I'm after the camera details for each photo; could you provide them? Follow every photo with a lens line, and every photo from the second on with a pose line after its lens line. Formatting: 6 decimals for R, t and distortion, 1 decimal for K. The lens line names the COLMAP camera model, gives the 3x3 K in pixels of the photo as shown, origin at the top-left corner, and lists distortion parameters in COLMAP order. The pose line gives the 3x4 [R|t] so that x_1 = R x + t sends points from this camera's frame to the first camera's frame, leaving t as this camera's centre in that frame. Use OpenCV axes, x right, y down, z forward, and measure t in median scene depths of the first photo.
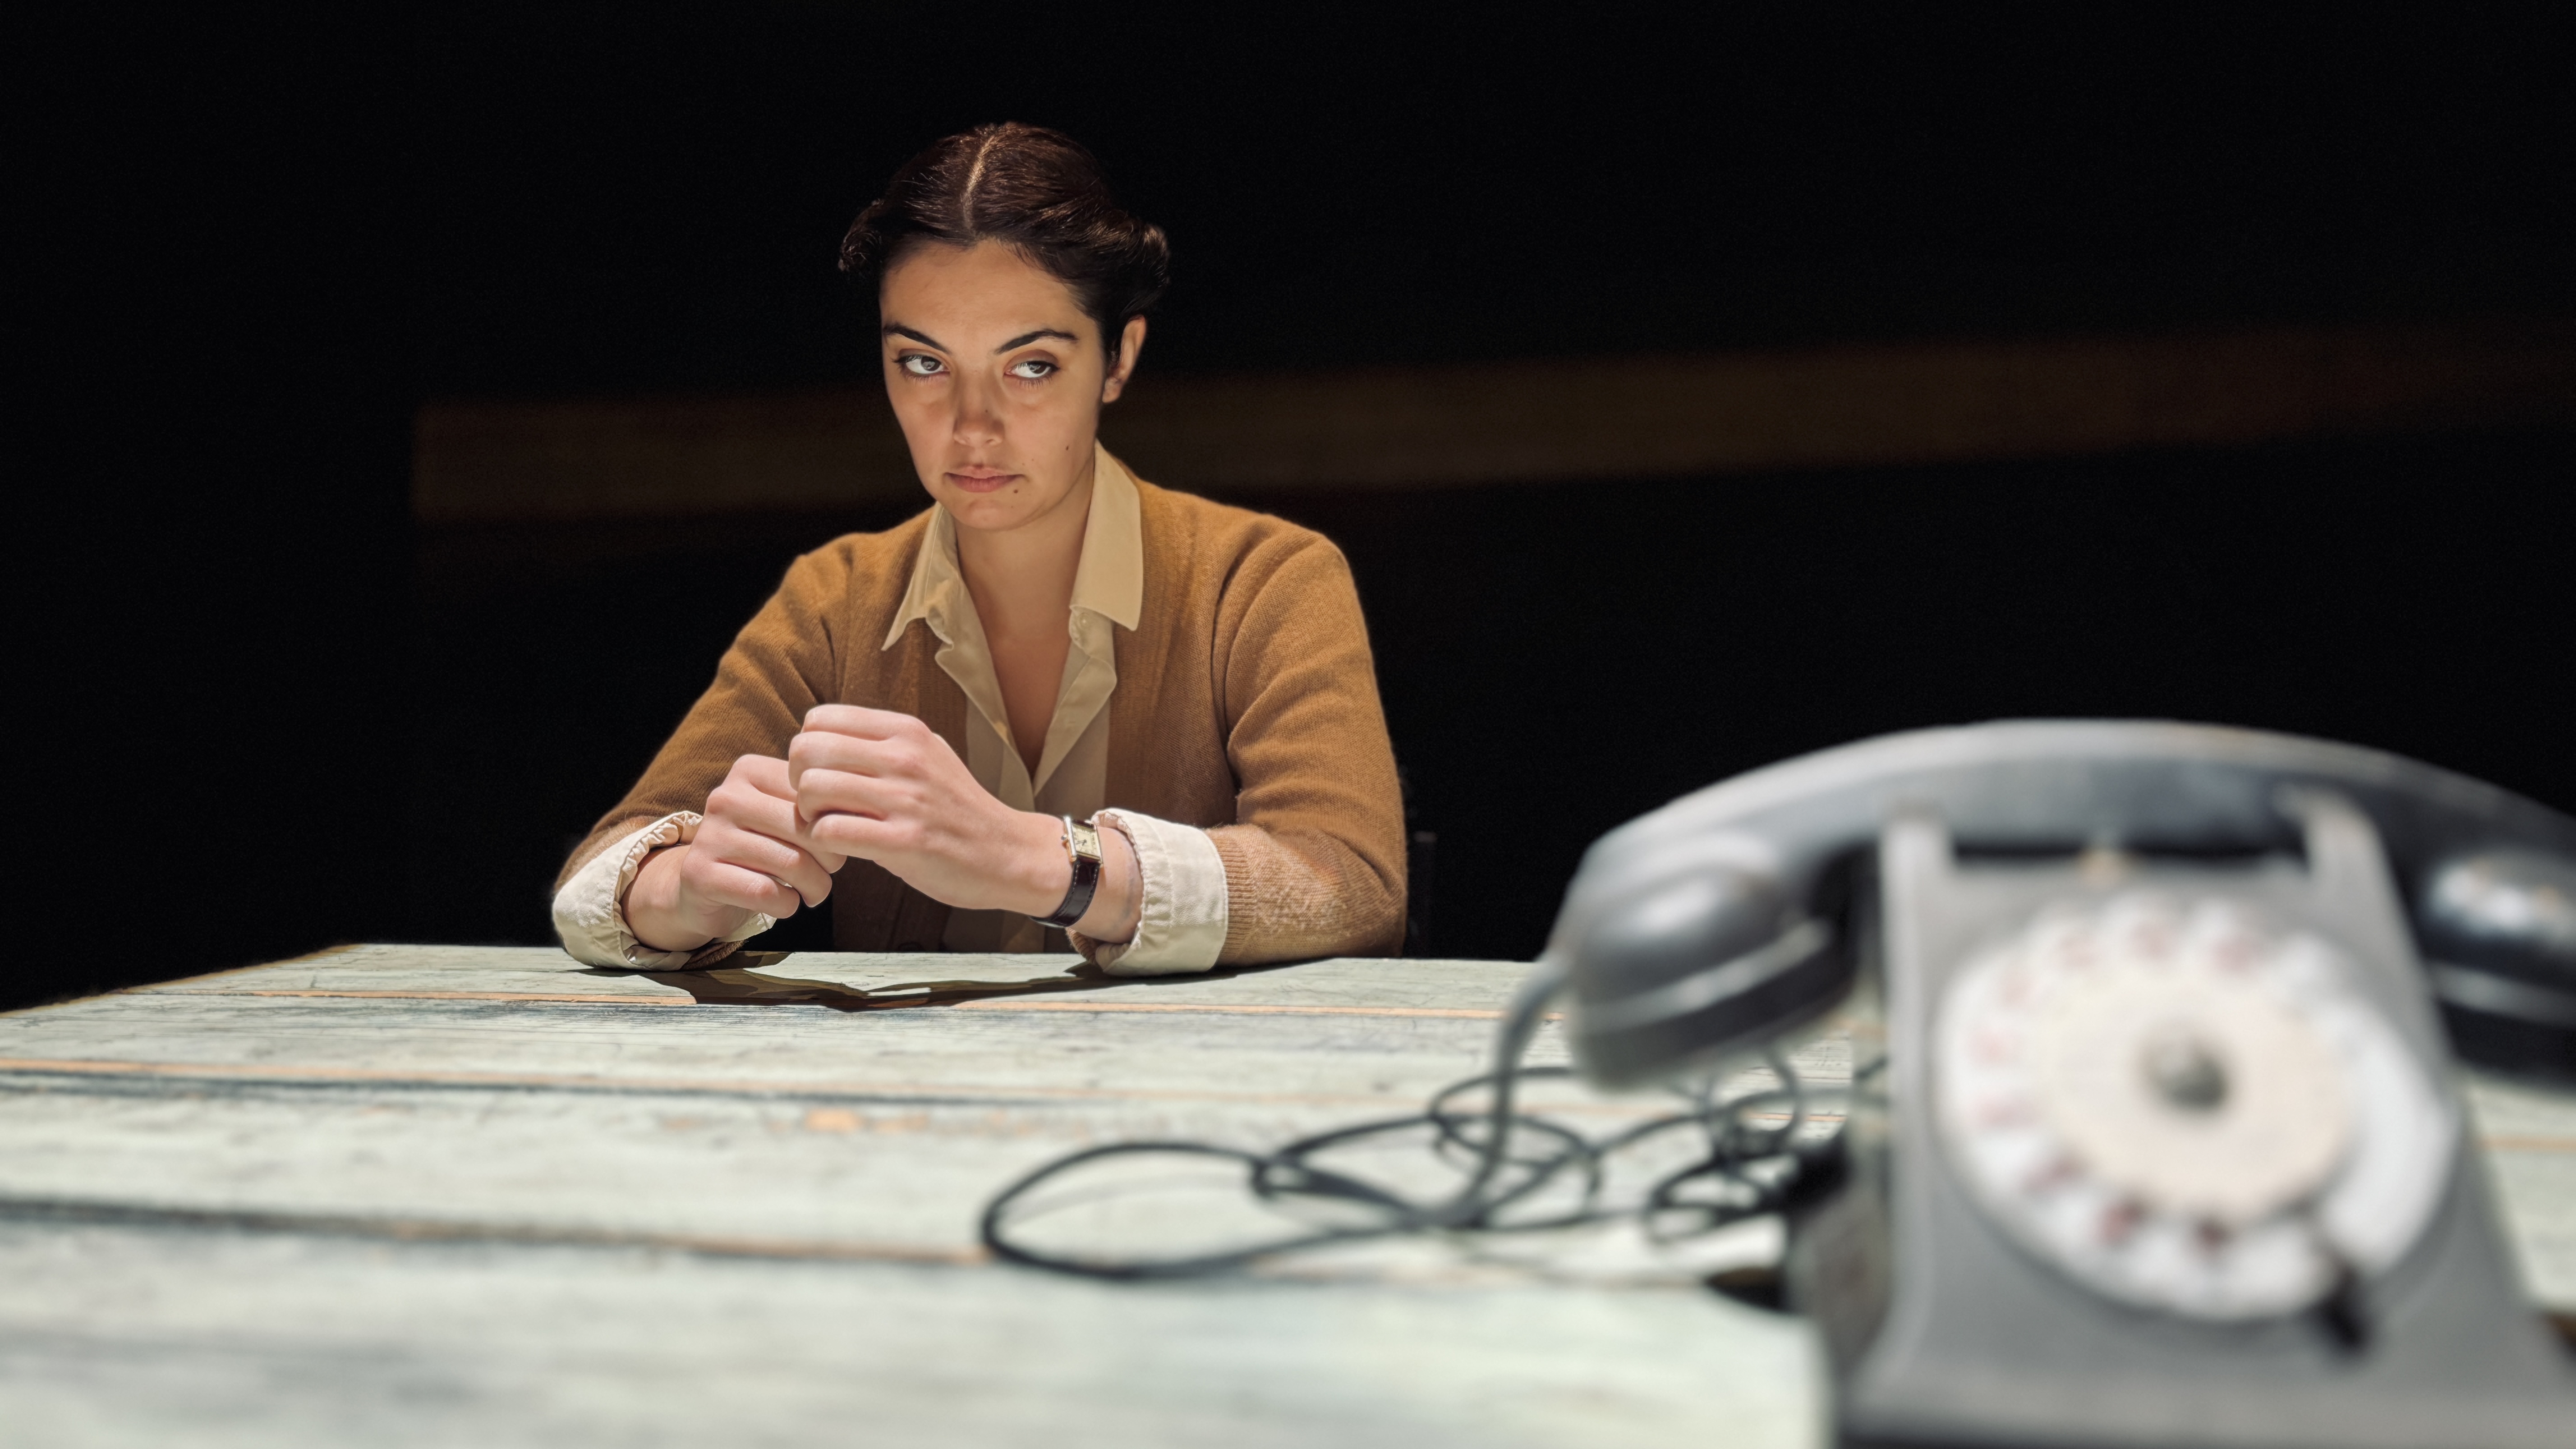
lens RADIAL K [[1923.2, 0, 1290.5], [0, 1923.2, 702.8], [0, 0, 1]] dist [0.066563, -0.018323]
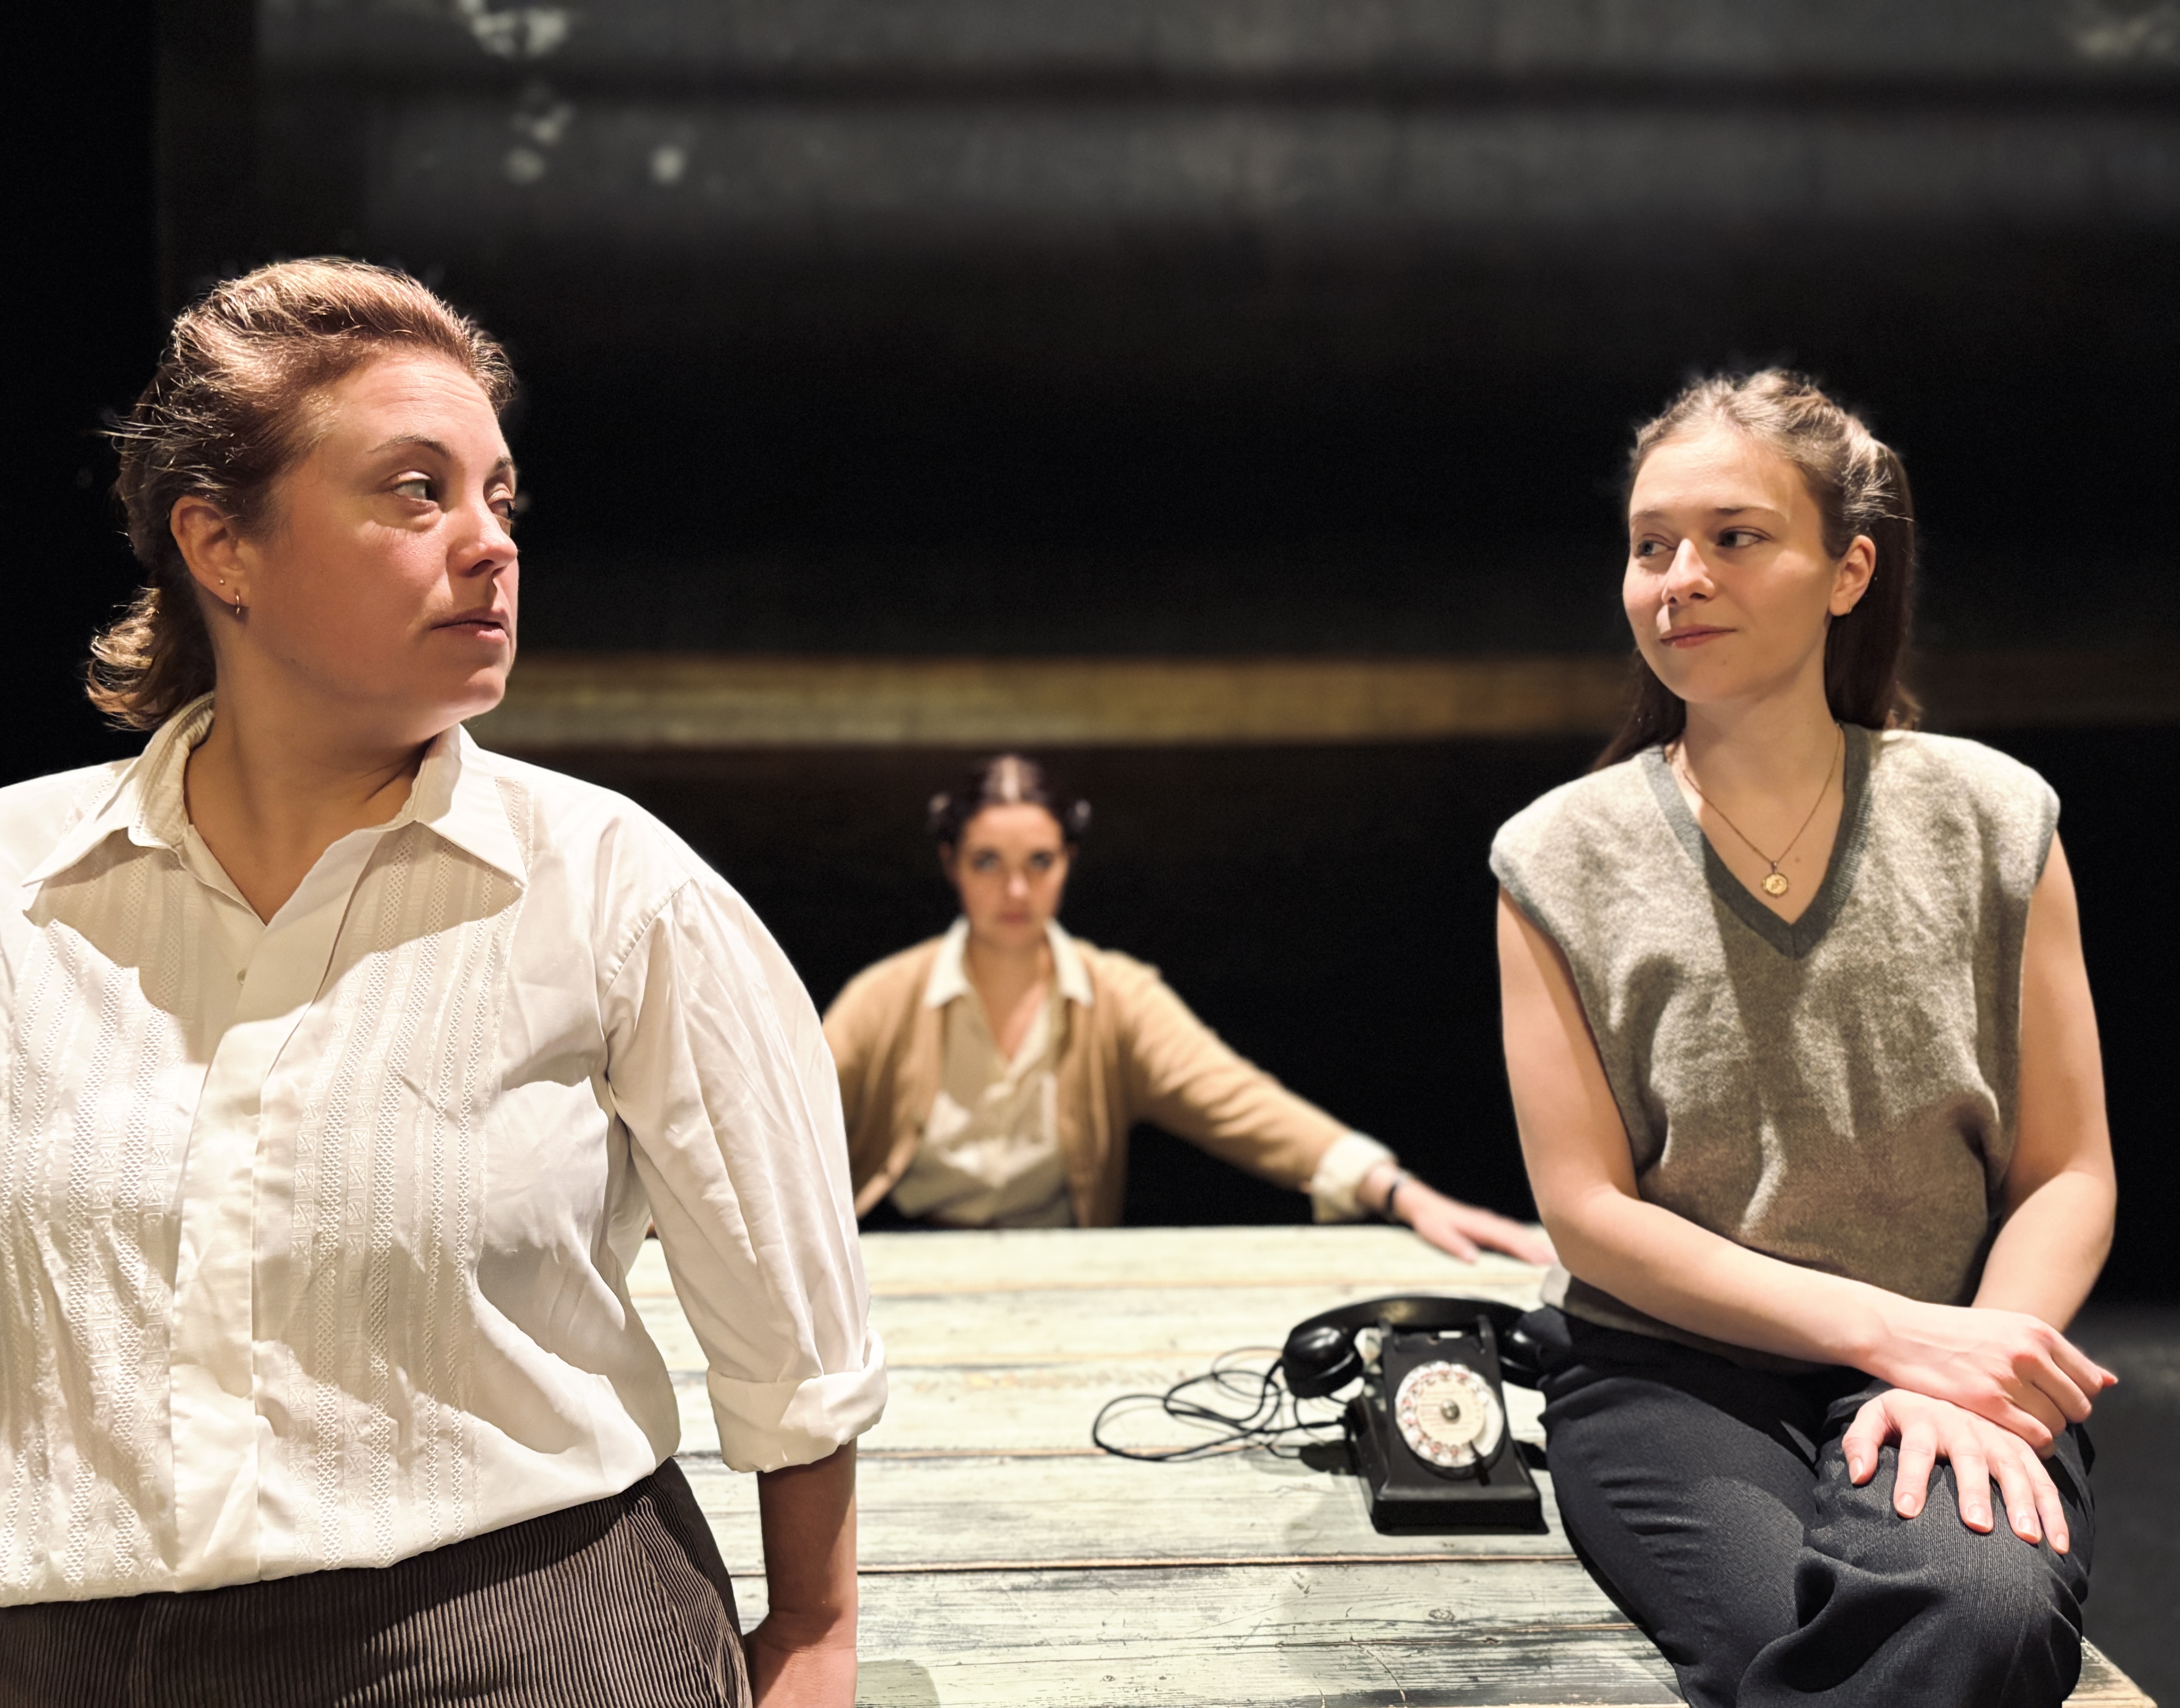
lens RADIAL K [[1849.6, 0, 1099.4], [0, 1849.6, 845.5], [0, 0, 1]] dist [0.016051, -0.000093]
pose [[0.974922, -0.017434, 0.221864, -0.382170], [-0.007505, 0.993784, 0.111072, -0.484921], [-0.222422, -0.109951, 0.968731, -0.857752]]
